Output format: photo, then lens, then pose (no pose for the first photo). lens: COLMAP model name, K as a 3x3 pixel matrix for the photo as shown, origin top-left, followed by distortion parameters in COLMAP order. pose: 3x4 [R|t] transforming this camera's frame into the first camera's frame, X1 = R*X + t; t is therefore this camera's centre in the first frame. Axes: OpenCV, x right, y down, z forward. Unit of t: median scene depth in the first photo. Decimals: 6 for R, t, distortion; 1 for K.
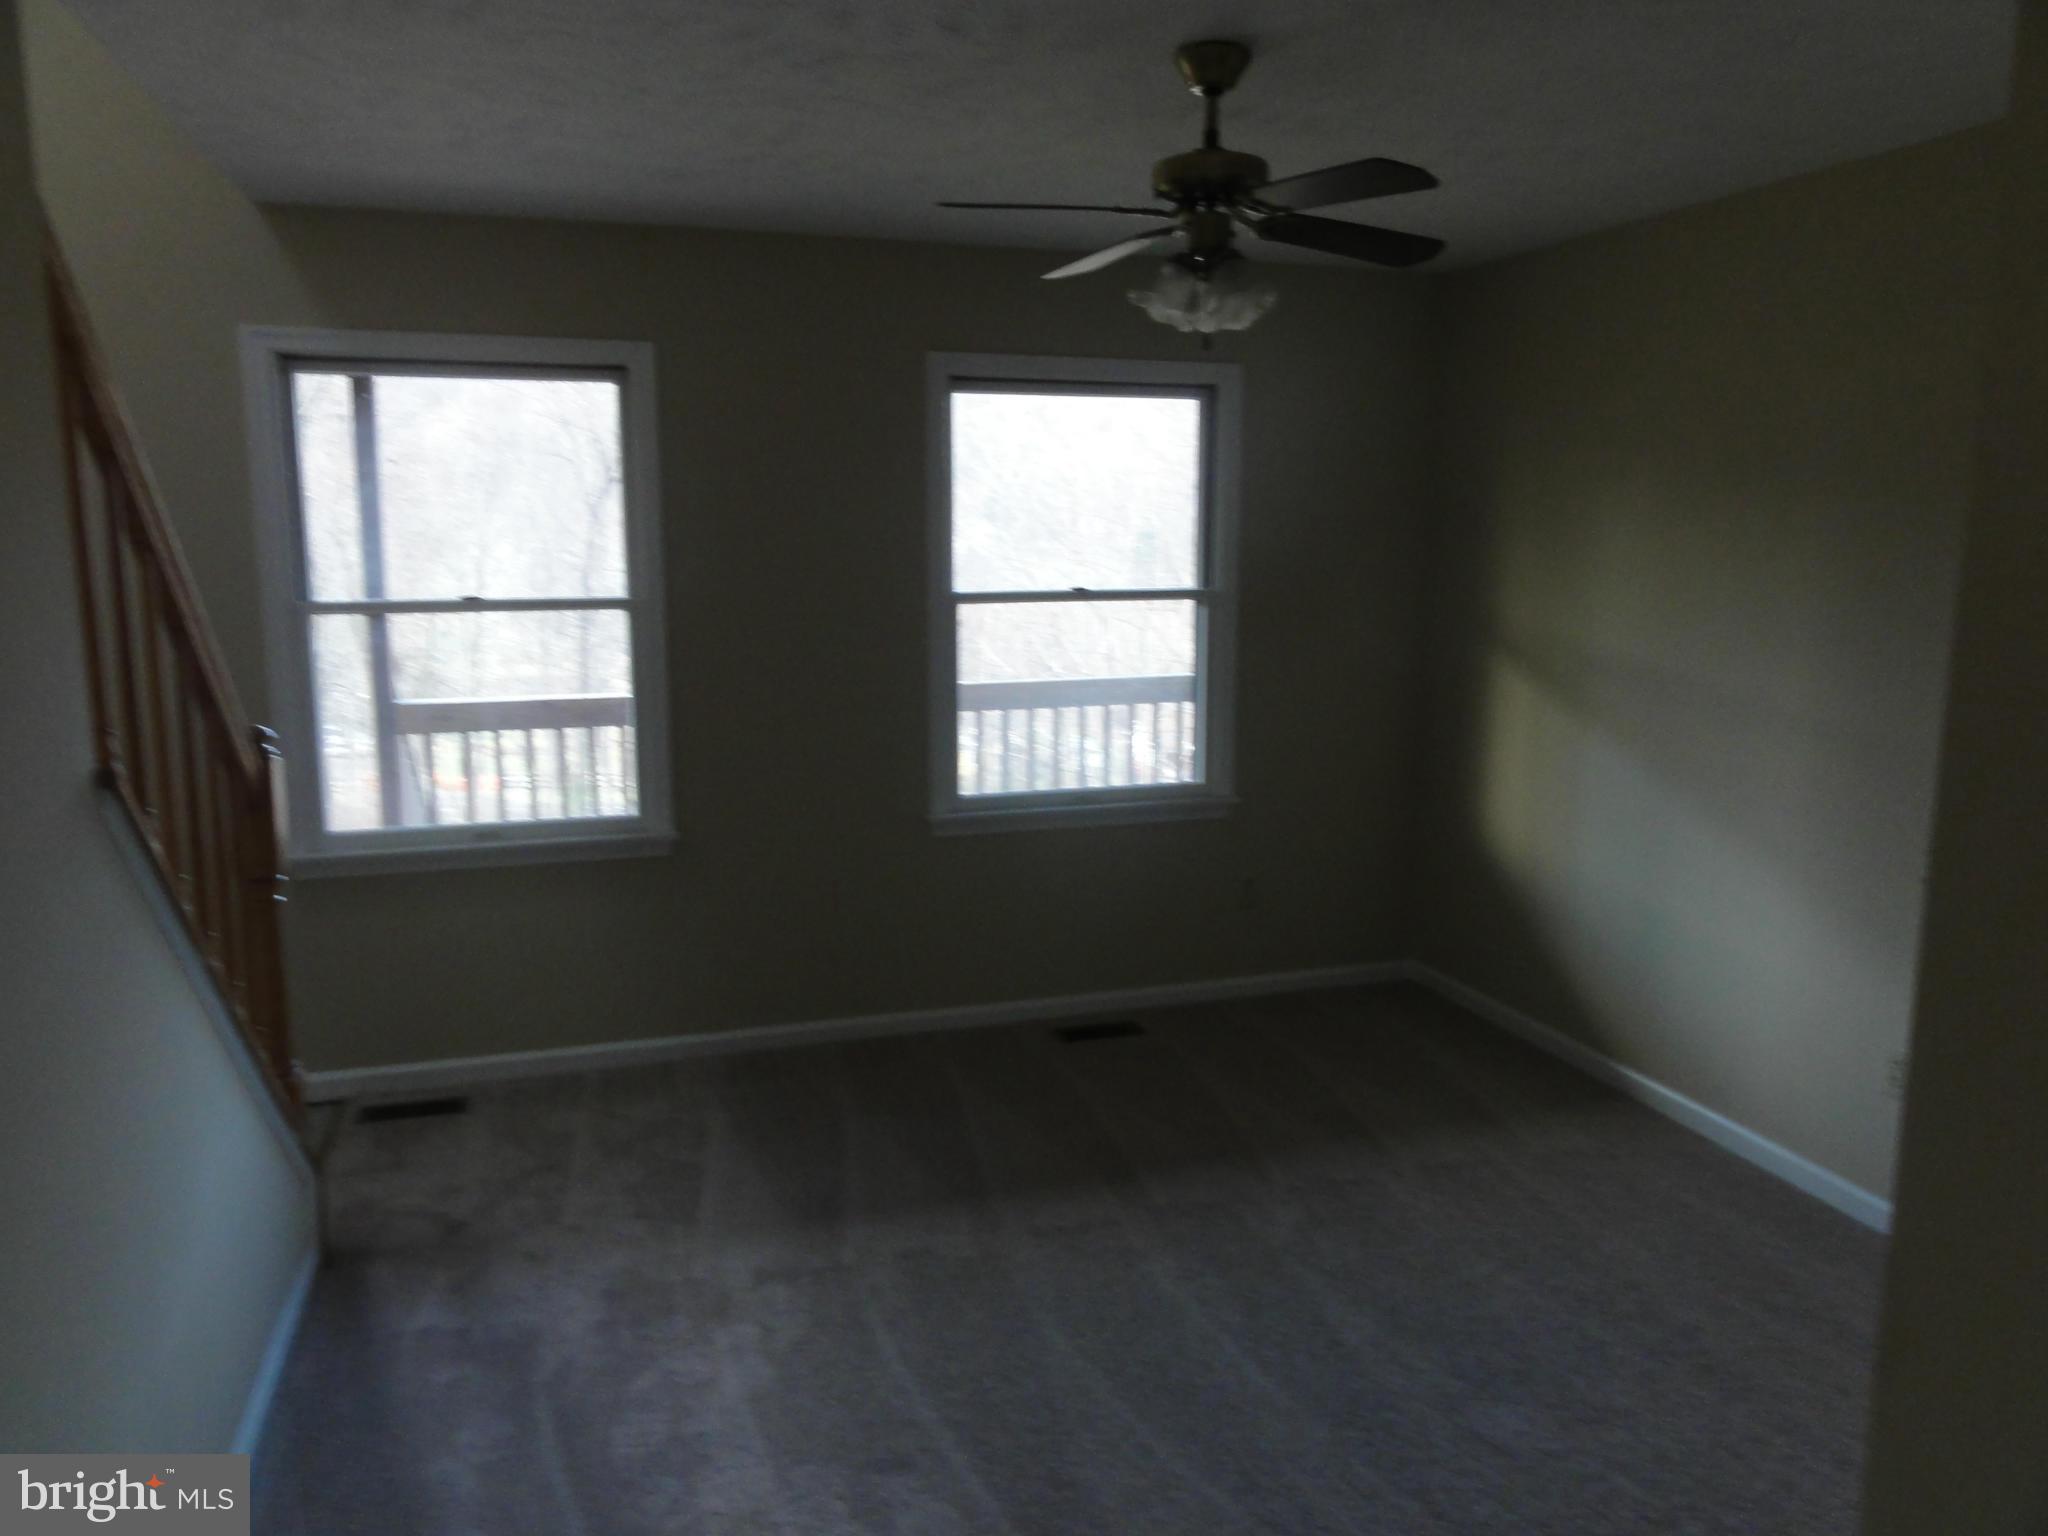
lens RADIAL K [[1453.5, 0, 1024.0], [0, 1453.5, 768.0], [0, 0, 1]] dist [-0.003317, -0.001884]
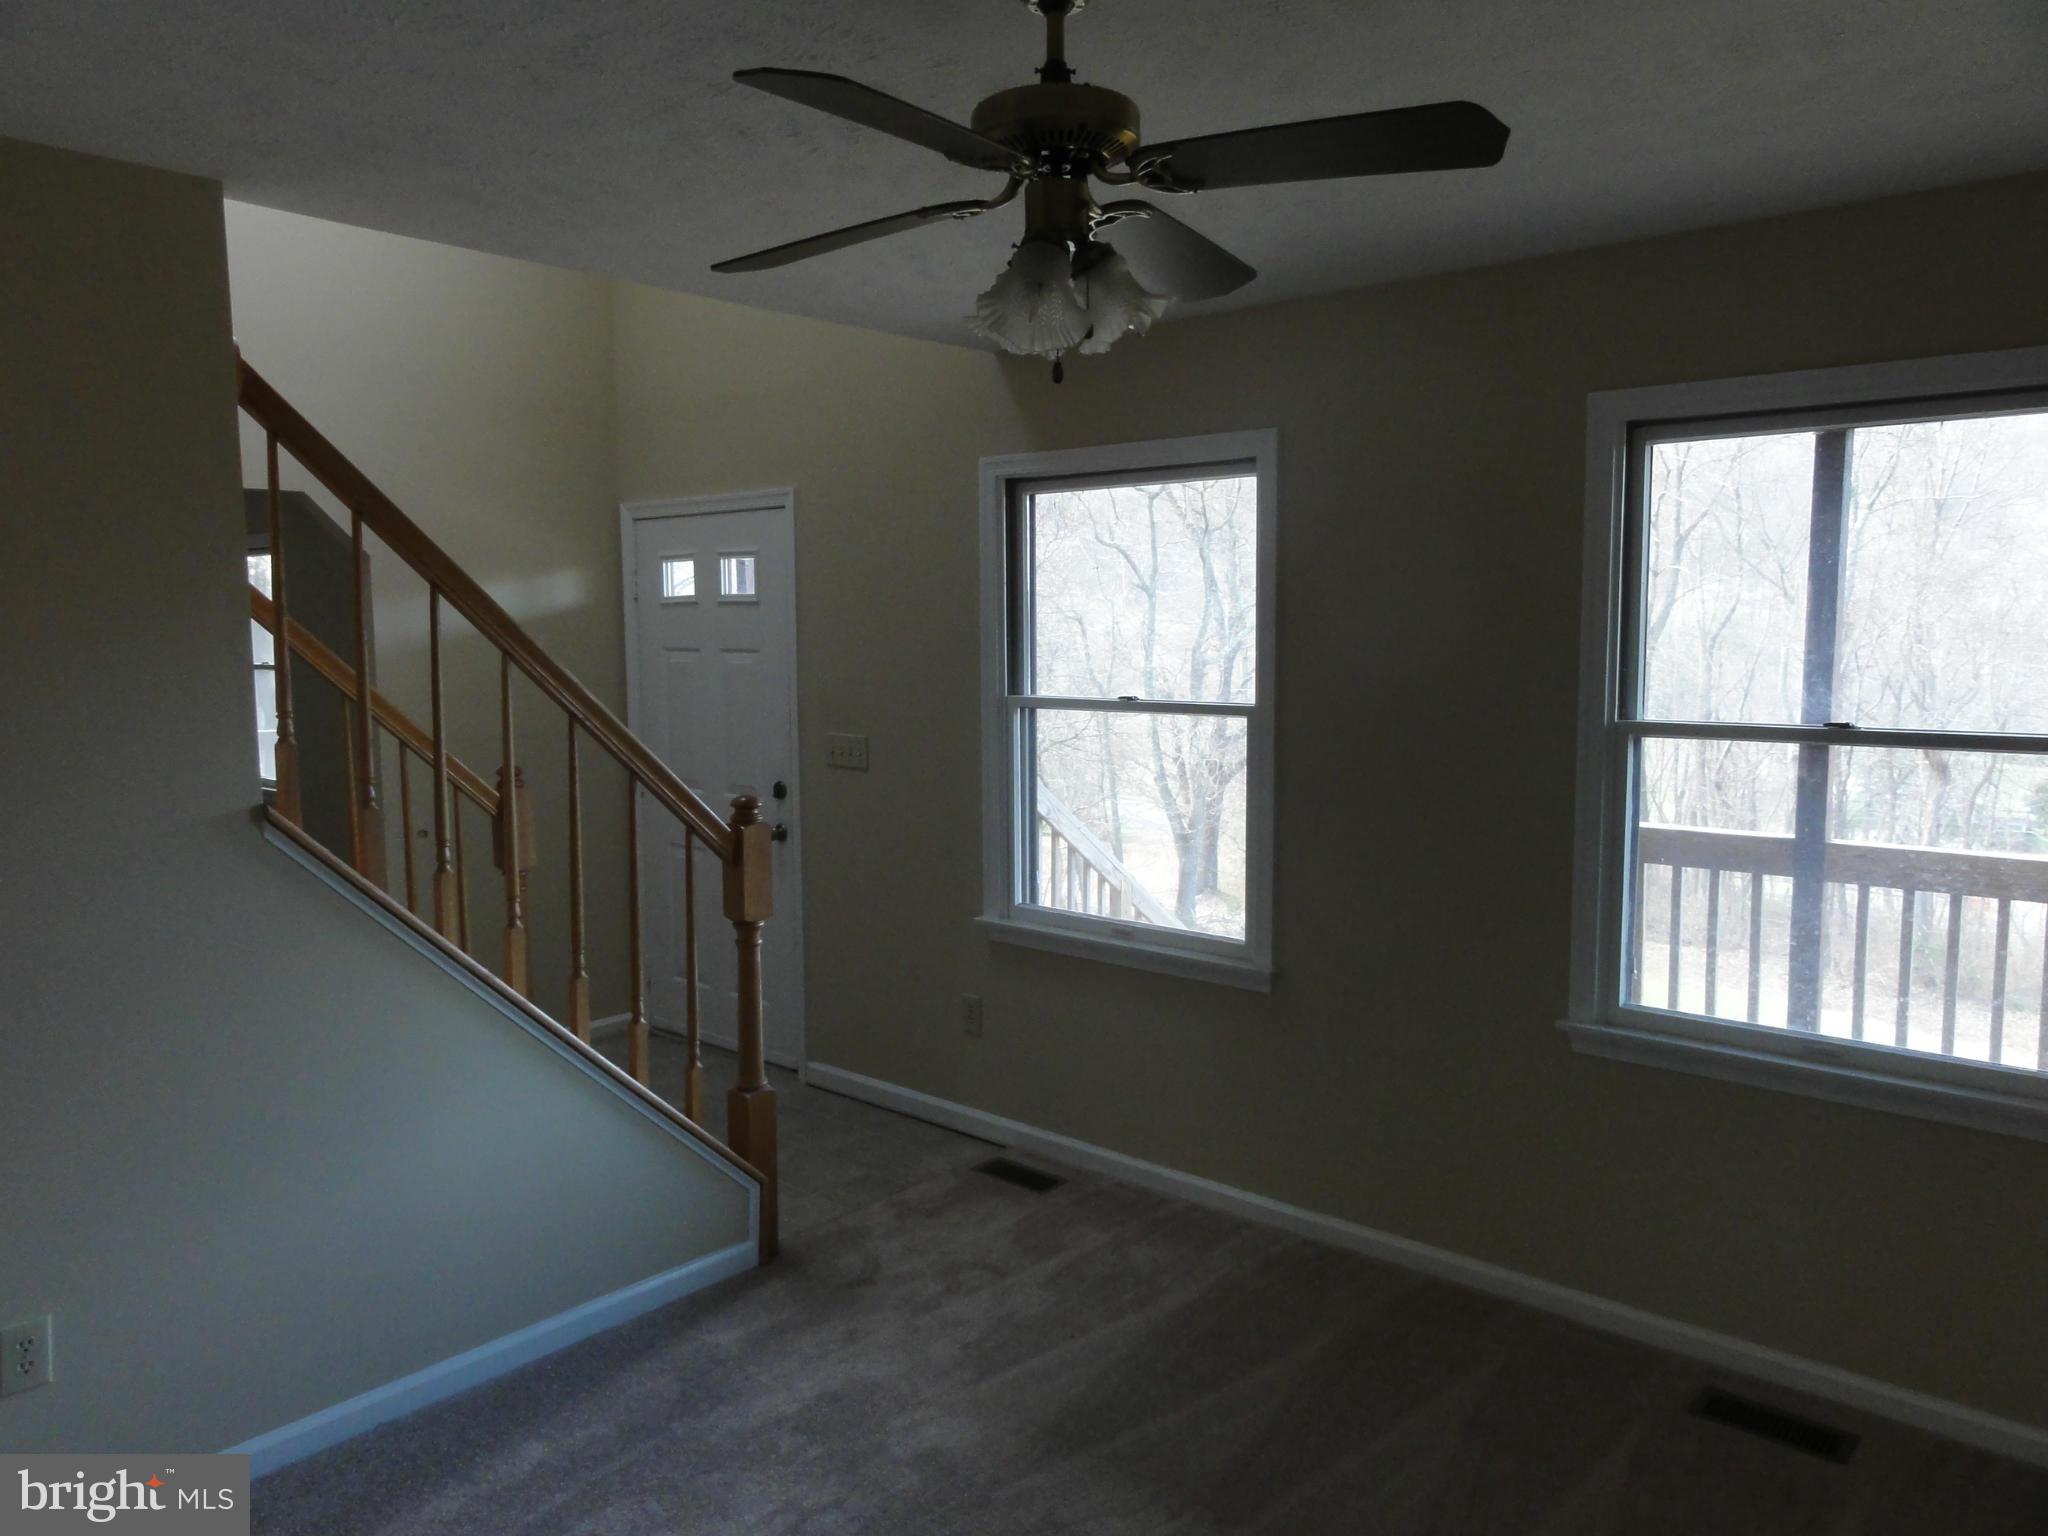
lens RADIAL K [[1451.0, 0, 1023.8], [0, 1451.0, 791.0], [0, 0, 1]] dist [0.005886, 0.001506]
pose [[0.505141, 0.099638, -0.857266, 0.457958], [-0.131742, 0.990574, 0.037504, -0.082341], [0.852922, 0.093993, 0.513506, 0.422296]]
